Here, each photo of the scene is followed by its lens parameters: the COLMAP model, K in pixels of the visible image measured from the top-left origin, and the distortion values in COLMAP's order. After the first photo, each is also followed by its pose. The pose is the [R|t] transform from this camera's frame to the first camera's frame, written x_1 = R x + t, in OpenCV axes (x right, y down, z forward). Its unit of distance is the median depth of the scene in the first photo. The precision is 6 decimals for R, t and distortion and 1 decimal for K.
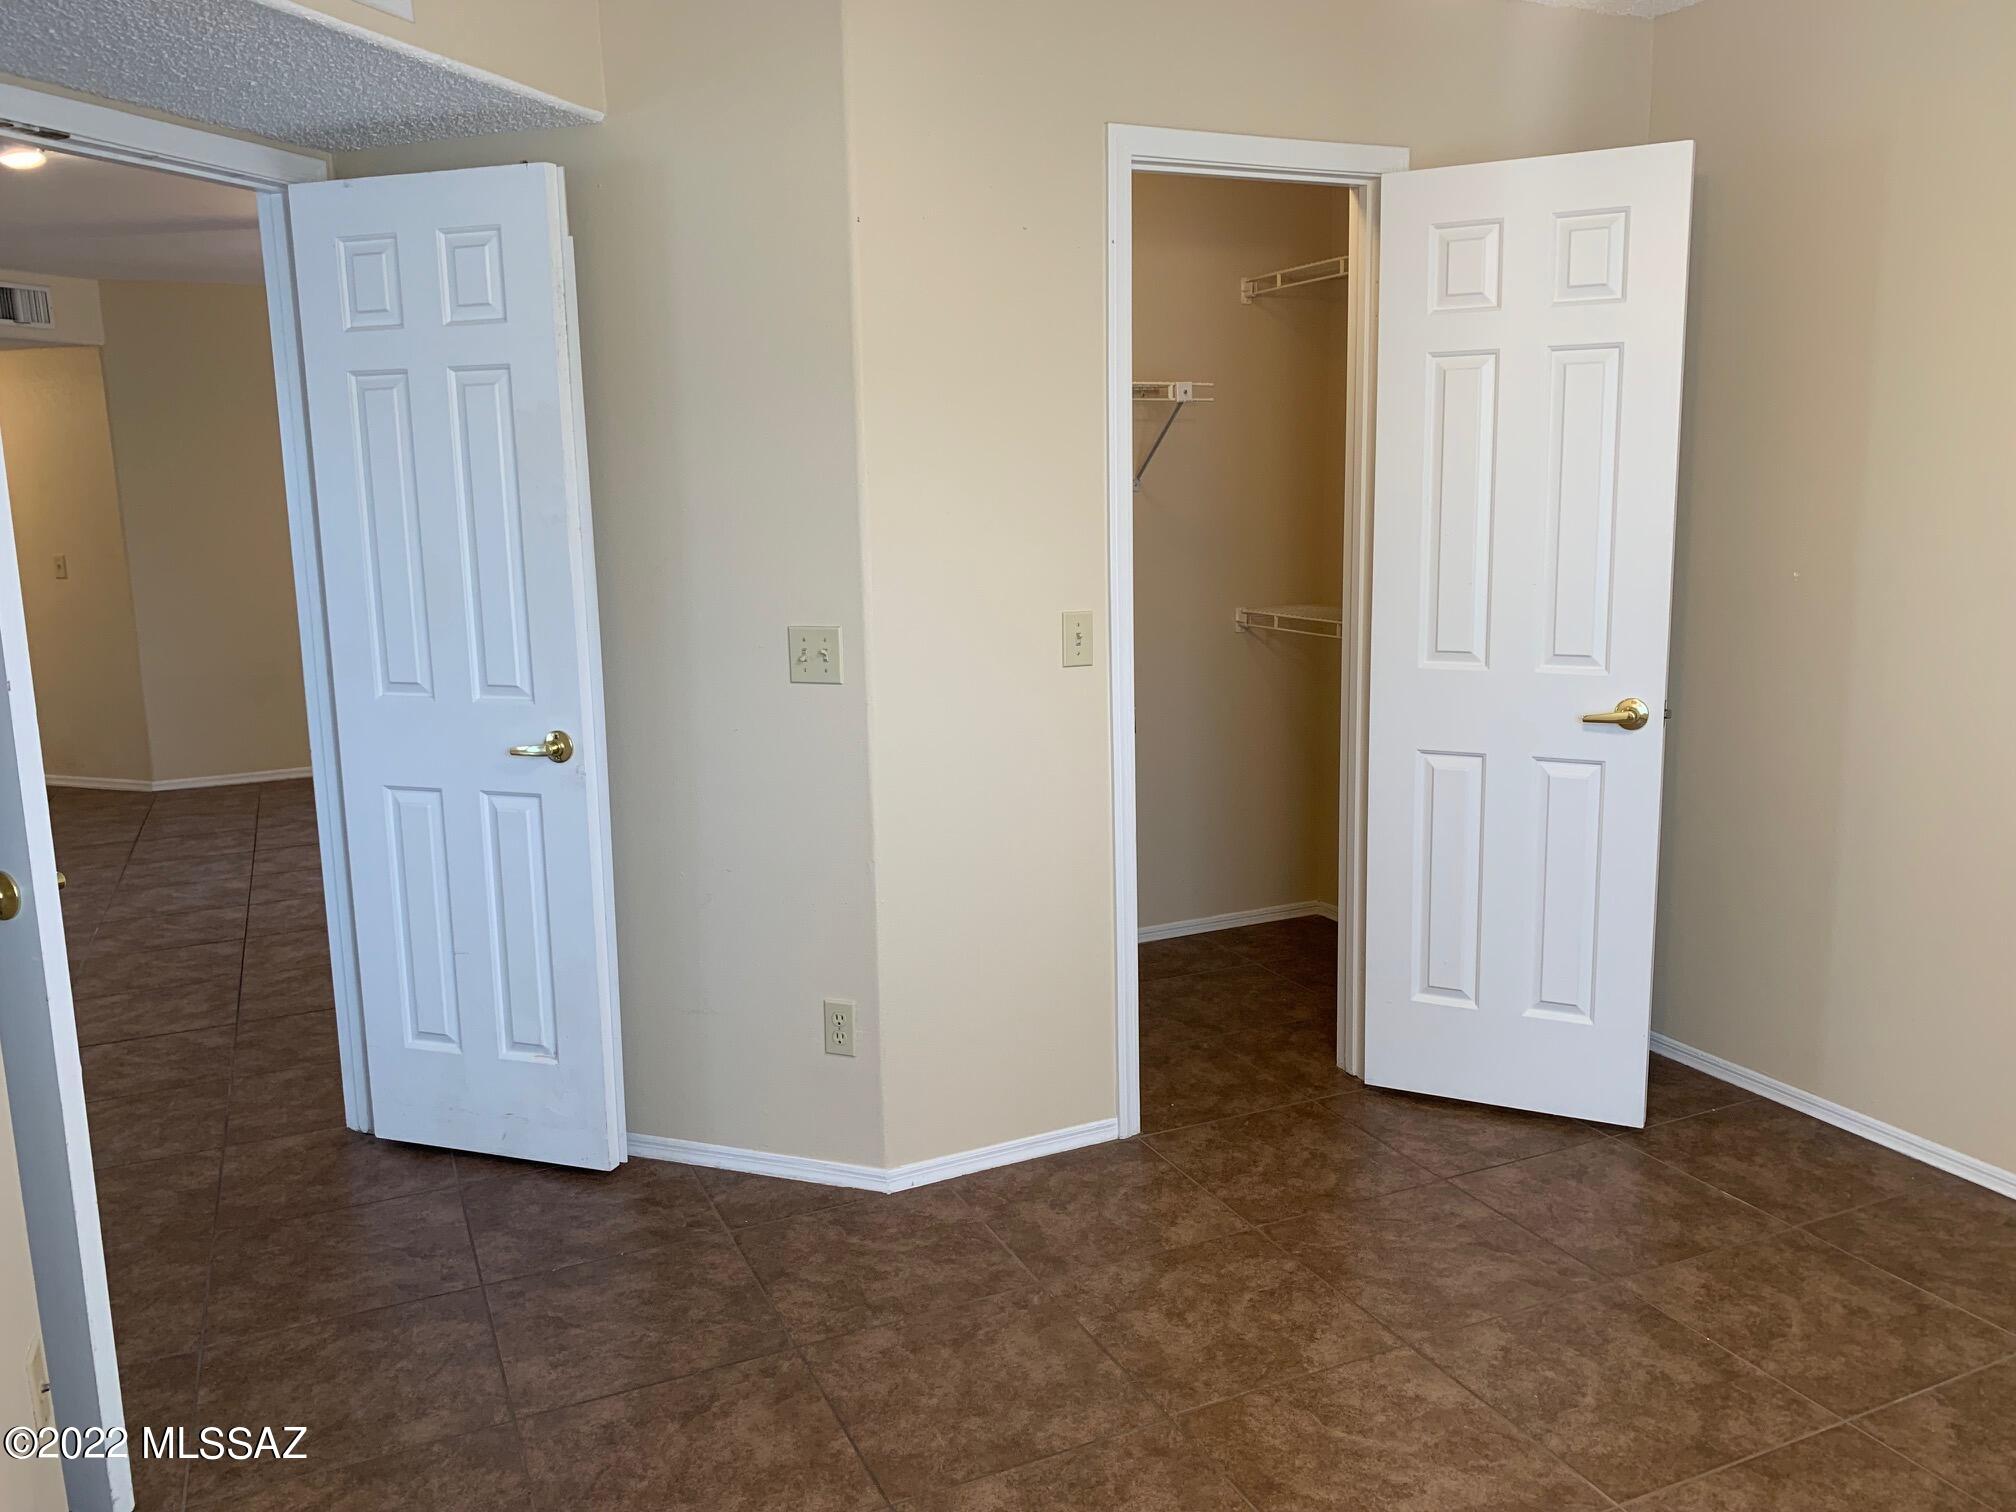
lens RADIAL K [[1552.6, 0, 1017.0], [0, 1552.6, 744.0], [0, 0, 1]] dist [0.010846, 0.001125]
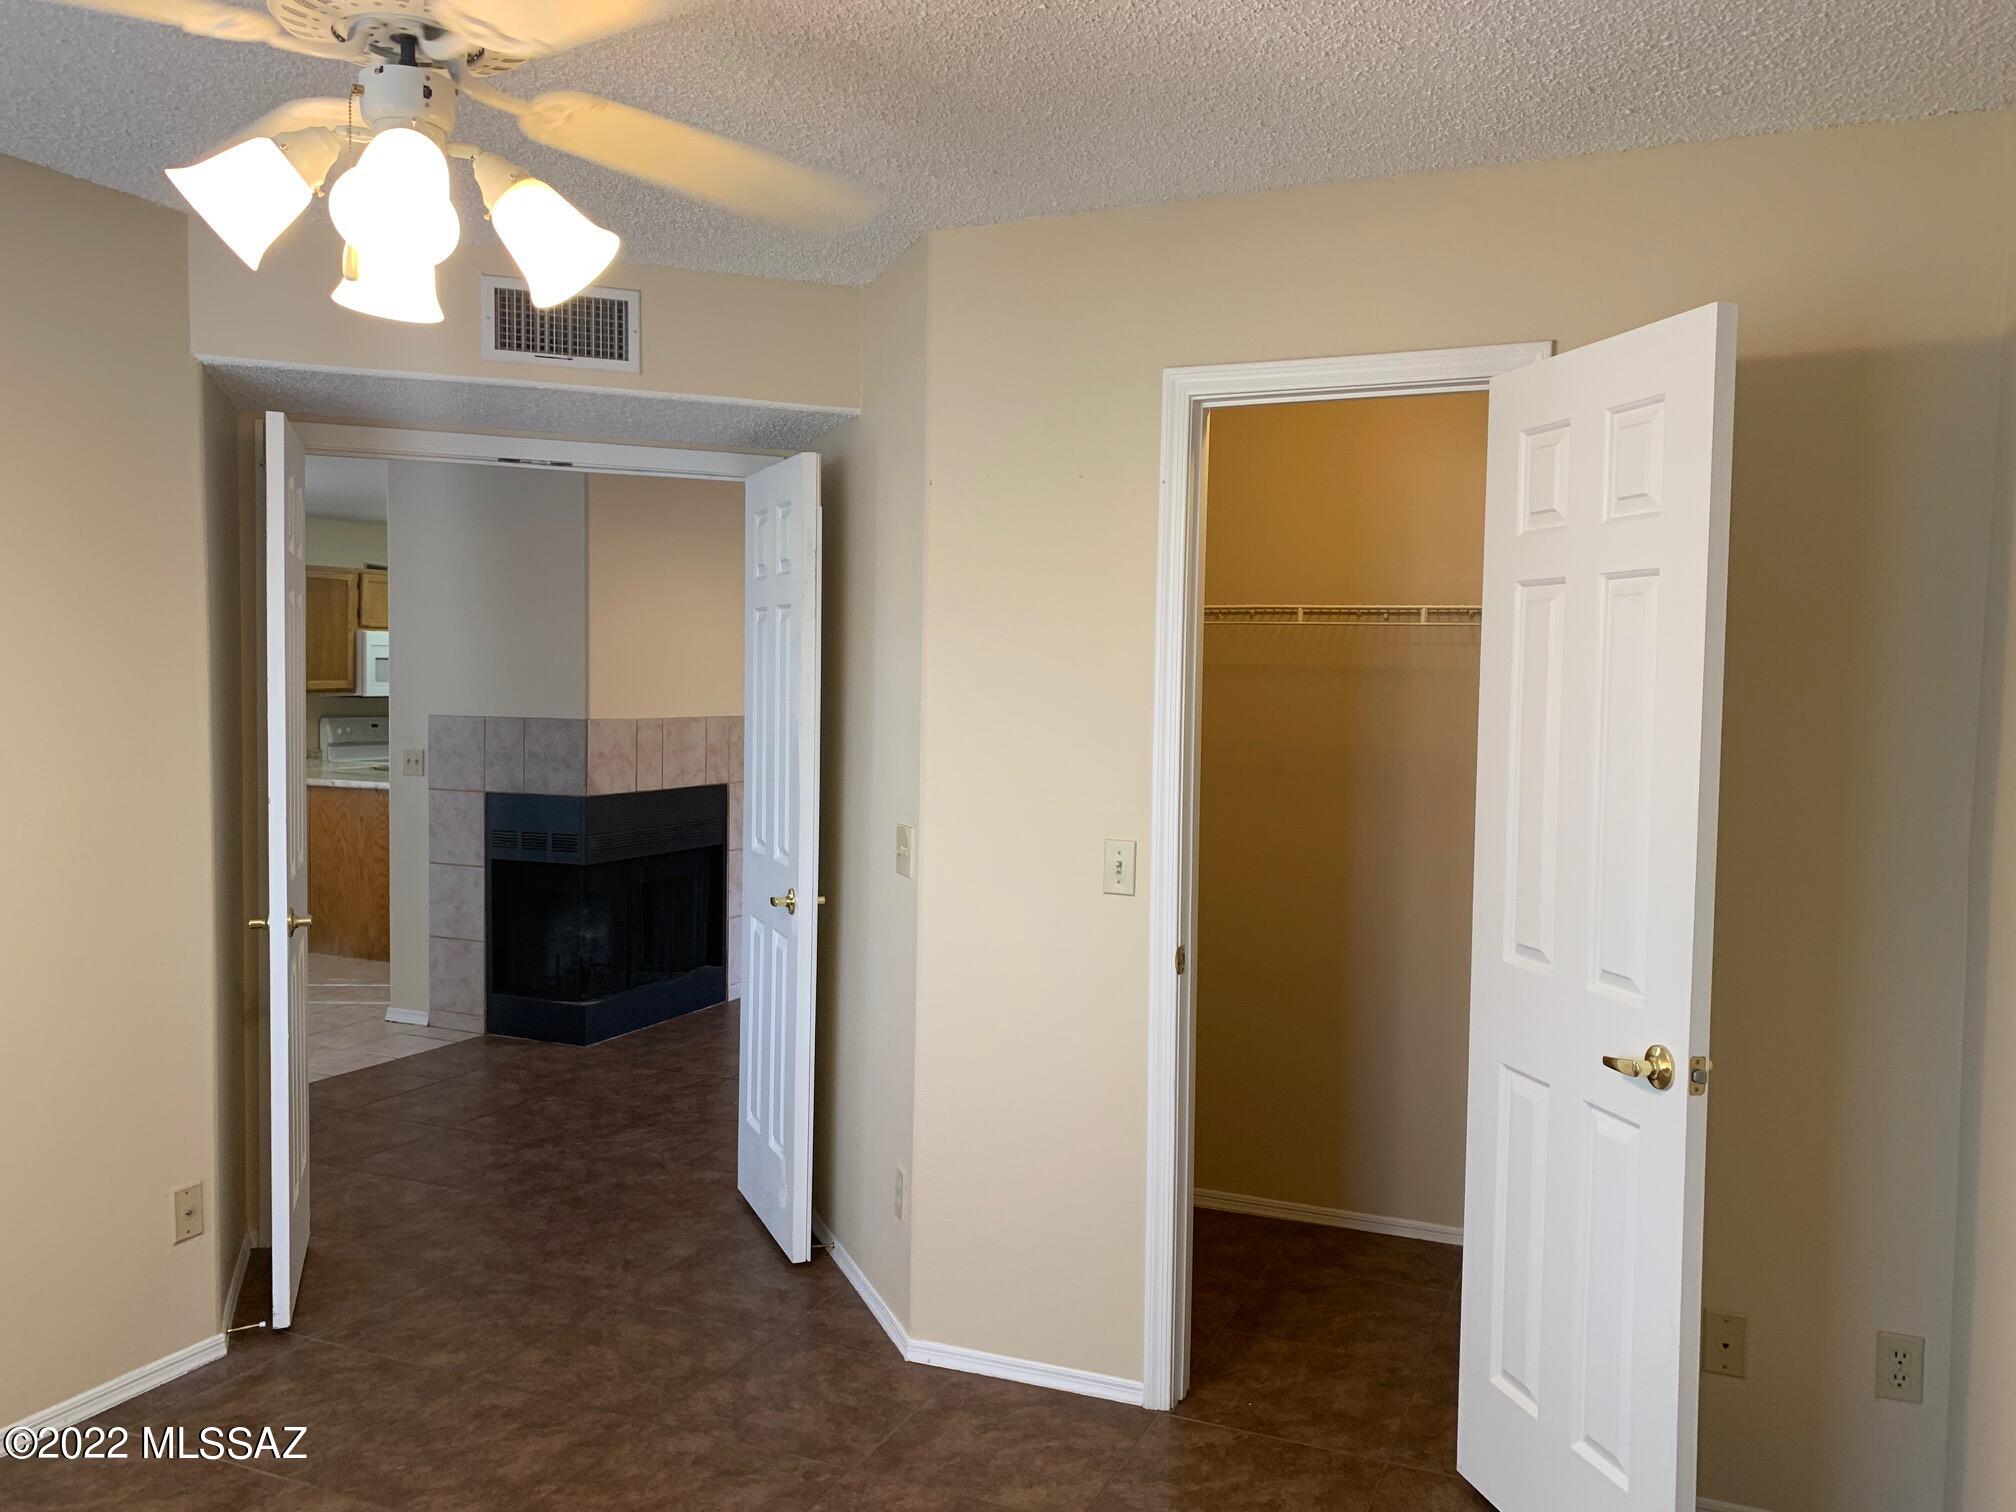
lens RADIAL K [[1552.6, 0, 1017.0], [0, 1552.6, 744.0], [0, 0, 1]] dist [0.010846, 0.001125]
pose [[0.667894, 0.064934, -0.741419, 0.743364], [-0.158746, 0.985691, -0.056675, -0.081118], [0.727130, 0.155550, 0.668645, 0.276867]]
